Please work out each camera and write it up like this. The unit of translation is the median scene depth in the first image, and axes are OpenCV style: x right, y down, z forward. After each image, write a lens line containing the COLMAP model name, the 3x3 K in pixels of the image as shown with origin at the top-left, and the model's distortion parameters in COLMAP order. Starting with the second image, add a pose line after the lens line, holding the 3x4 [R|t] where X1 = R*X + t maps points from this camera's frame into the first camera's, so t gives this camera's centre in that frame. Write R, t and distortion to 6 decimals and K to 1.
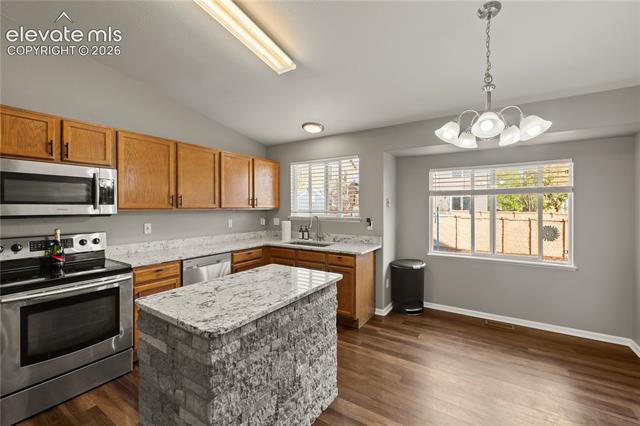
lens RADIAL K [[271.7, 0, 316.6], [0, 271.7, 207.8], [0, 0, 1]] dist [-0.001153, -0.000077]
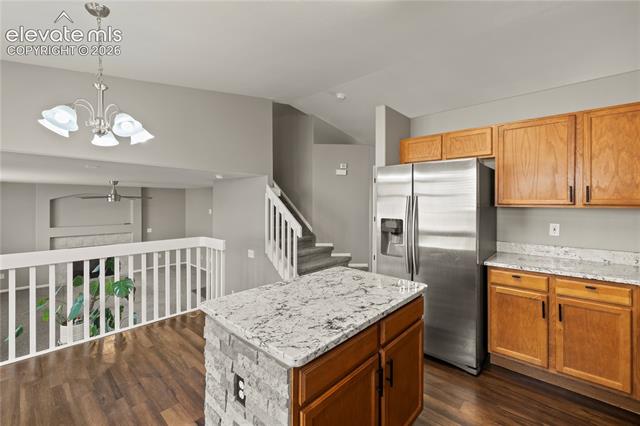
lens RADIAL K [[271.7, 0, 313.6], [0, 271.7, 205.2], [0, 0, 1]] dist [-0.001153, -0.000077]
pose [[-0.985676, -0.005431, 0.168560, -0.196606], [-0.003501, 0.999925, 0.011744, -0.001433], [-0.168611, 0.010986, -0.985621, 1.089576]]
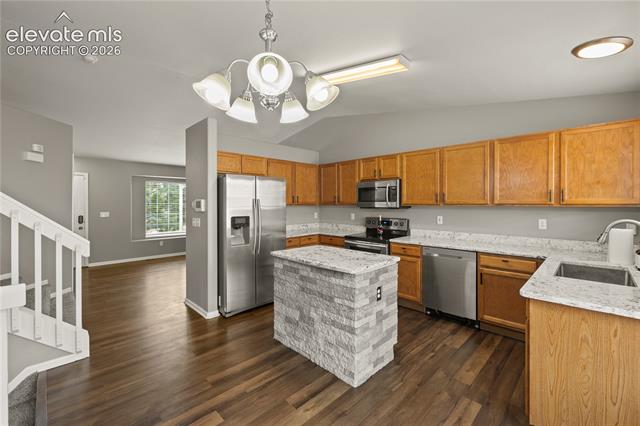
lens RADIAL K [[271.7, 0, 323.4], [0, 271.7, 201.8], [0, 0, 1]] dist [-0.001153, -0.000077]
pose [[-0.203939, -0.004645, -0.978973, 0.753456], [-0.000048, 0.999989, -0.004734, -0.003217], [0.978984, -0.000918, -0.203937, 0.746606]]
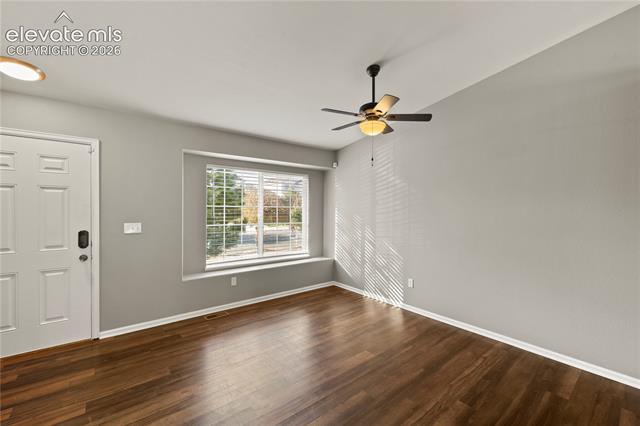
lens RADIAL K [[271.7, 0, 320.1], [0, 271.7, 209.1], [0, 0, 1]] dist [-0.001153, -0.000077]
pose [[-0.306039, 0.002064, -0.952017, -0.216444], [-0.011495, 0.999917, 0.005863, 0.000602], [0.951950, 0.012738, -0.305990, -0.373923]]
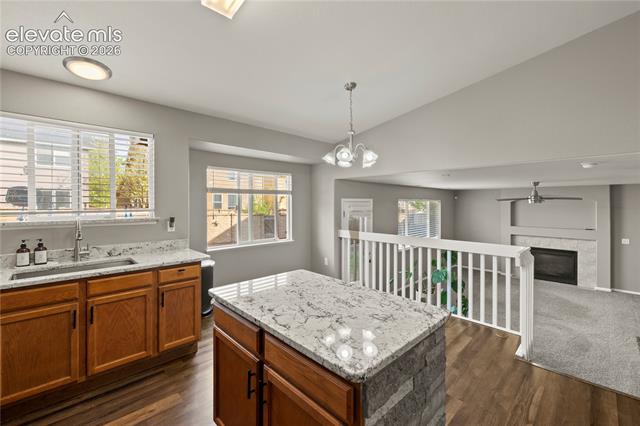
lens RADIAL K [[271.7, 0, 322.7], [0, 271.7, 205.1], [0, 0, 1]] dist [-0.001153, -0.000077]
pose [[0.212252, -0.004696, 0.977204, -0.602008], [0.003440, 0.999986, 0.004058, 0.000301], [-0.977209, 0.002501, 0.212265, 0.475525]]
